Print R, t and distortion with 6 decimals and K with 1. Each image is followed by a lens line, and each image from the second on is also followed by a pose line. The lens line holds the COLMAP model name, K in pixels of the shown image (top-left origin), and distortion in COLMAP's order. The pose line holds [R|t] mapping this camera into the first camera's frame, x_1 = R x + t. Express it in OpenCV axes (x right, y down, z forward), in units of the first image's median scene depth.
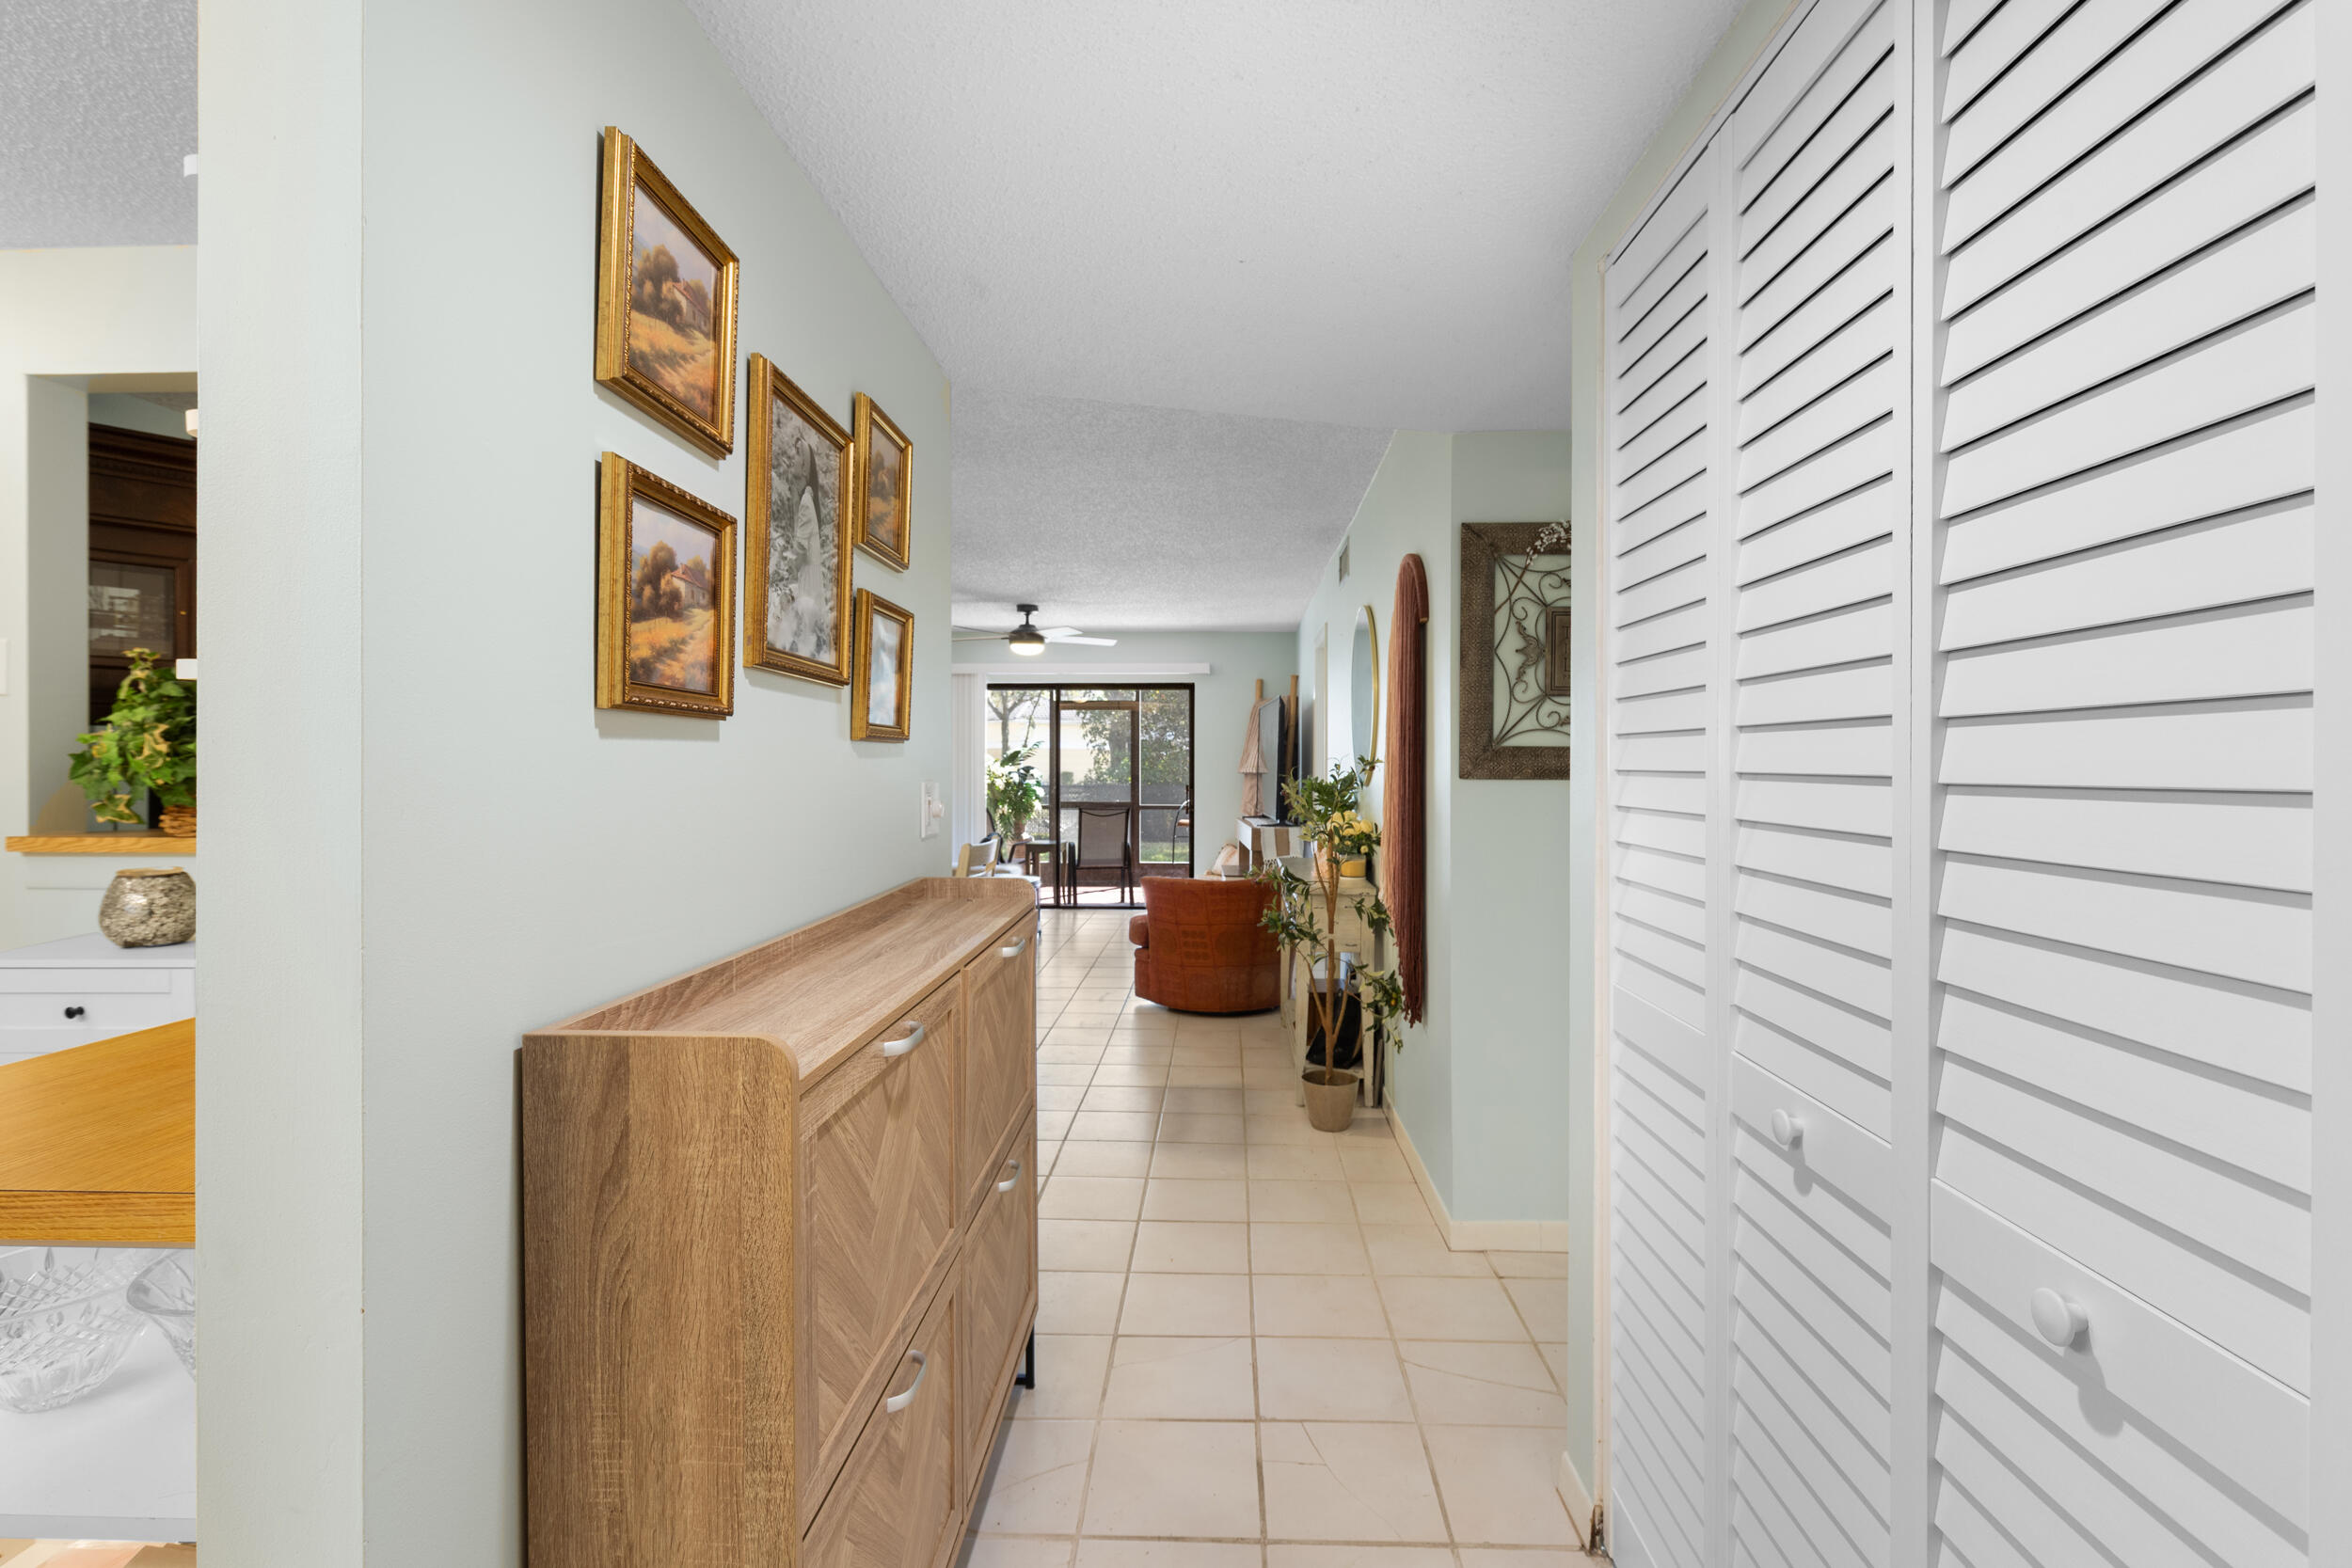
lens RADIAL K [[1101.8, 0, 1189.1], [0, 1101.8, 773.3], [0, 0, 1]] dist [0.000877, 0.000008]
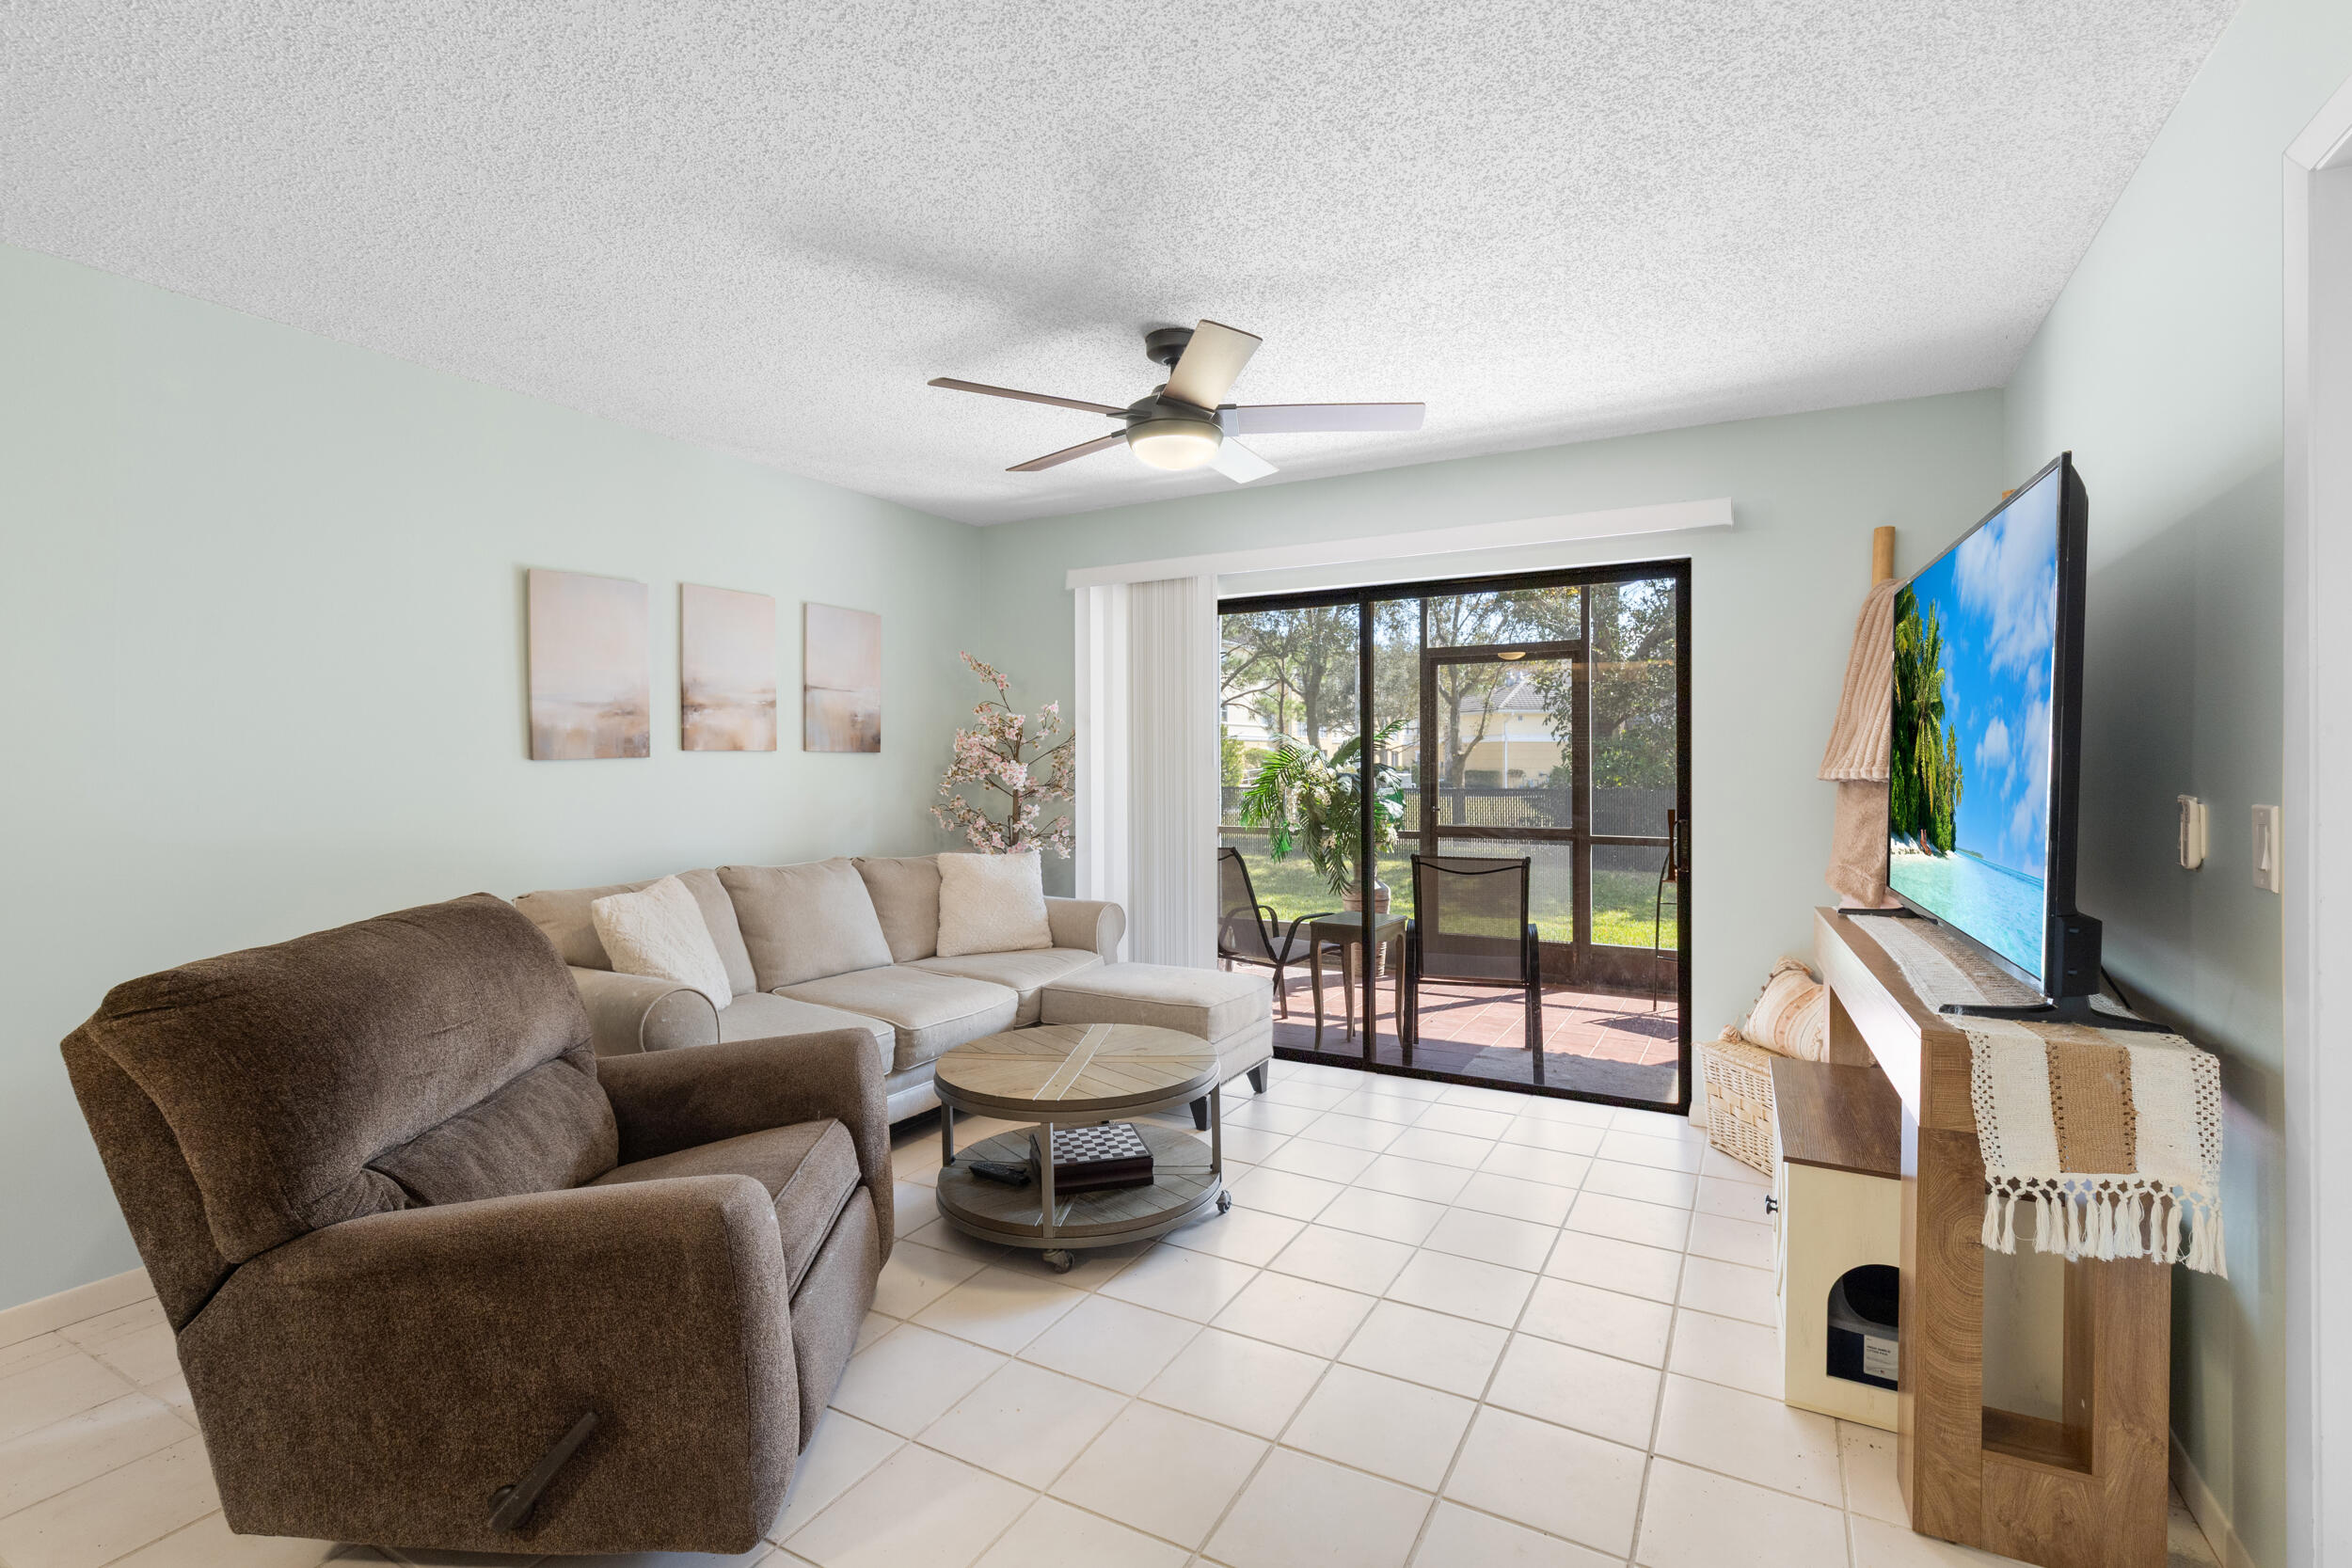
lens RADIAL K [[1061.1, 0, 1190.1], [0, 1061.1, 770.3], [0, 0, 1]] dist [0.000233, -0.000124]
pose [[0.893903, -0.007997, -0.448189, 0.017655], [0.010121, 0.999946, 0.002343, -0.007829], [0.448146, -0.006630, 0.893936, 0.683146]]
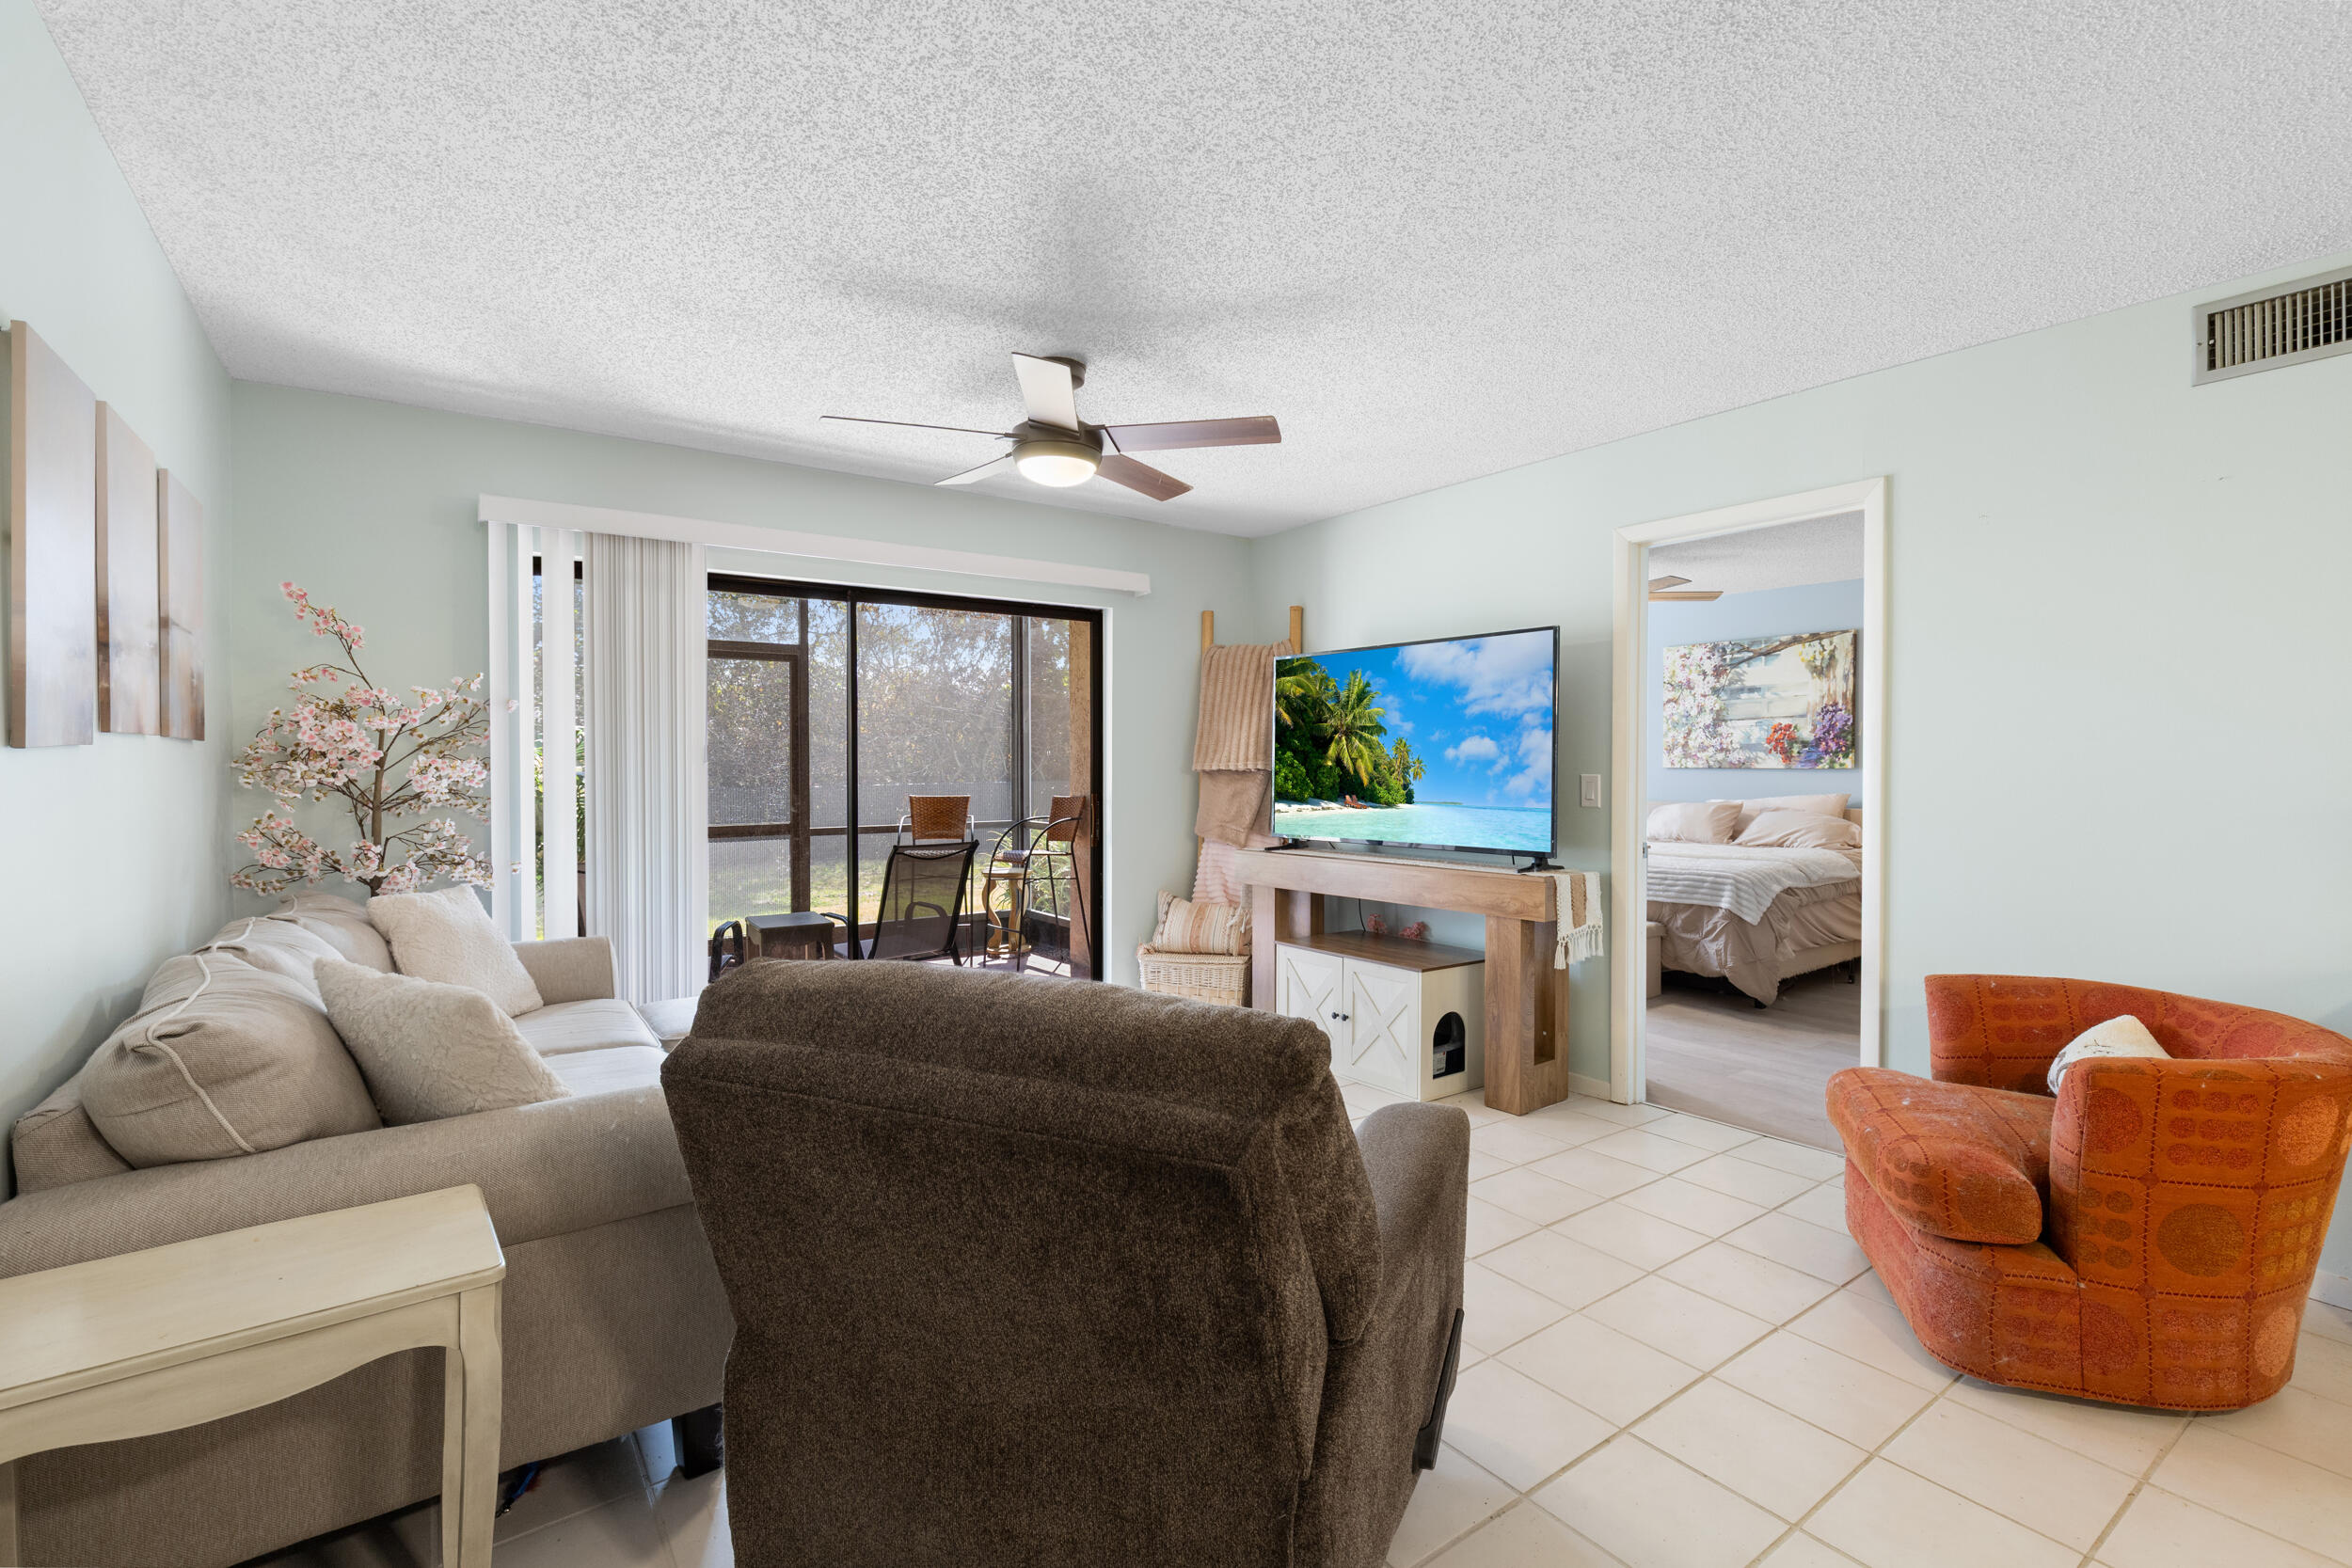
lens RADIAL K [[1061.1, 0, 1190.1], [0, 1061.1, 770.3], [0, 0, 1]] dist [0.000233, -0.000124]
pose [[0.786578, -0.016810, 0.617263, -0.350775], [0.010774, 0.999851, 0.013500, -0.009781], [-0.617397, -0.003969, 0.786641, 0.667343]]
